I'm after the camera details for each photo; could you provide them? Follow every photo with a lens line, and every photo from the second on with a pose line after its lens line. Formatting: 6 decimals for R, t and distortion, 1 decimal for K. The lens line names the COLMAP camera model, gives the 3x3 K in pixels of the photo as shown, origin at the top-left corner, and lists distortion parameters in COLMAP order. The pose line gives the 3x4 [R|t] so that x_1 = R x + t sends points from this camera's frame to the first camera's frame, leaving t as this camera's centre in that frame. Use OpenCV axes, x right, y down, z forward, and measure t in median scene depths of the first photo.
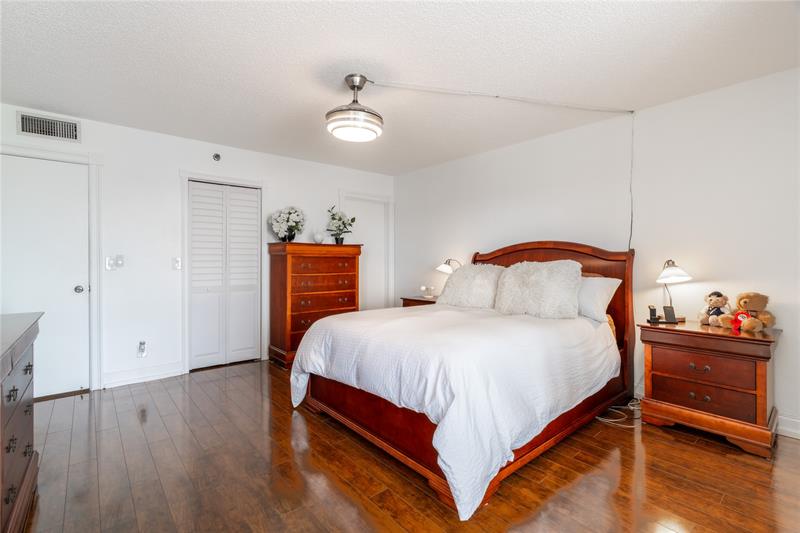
lens RADIAL K [[360.5, 0, 400.0], [0, 360.5, 266.5], [0, 0, 1]] dist [0.001624, 0.000416]
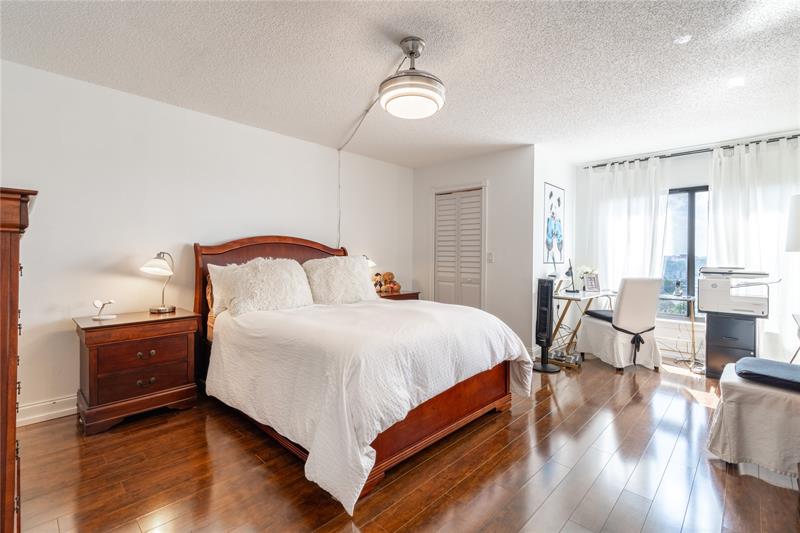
lens RADIAL K [[360.5, 0, 400.0], [0, 360.5, 266.5], [0, 0, 1]] dist [0.001624, 0.000416]
pose [[-0.096347, -0.025407, 0.995023, -0.972277], [0.005903, 0.999642, 0.026097, -0.013132], [-0.995330, 0.008388, -0.096163, 1.121137]]
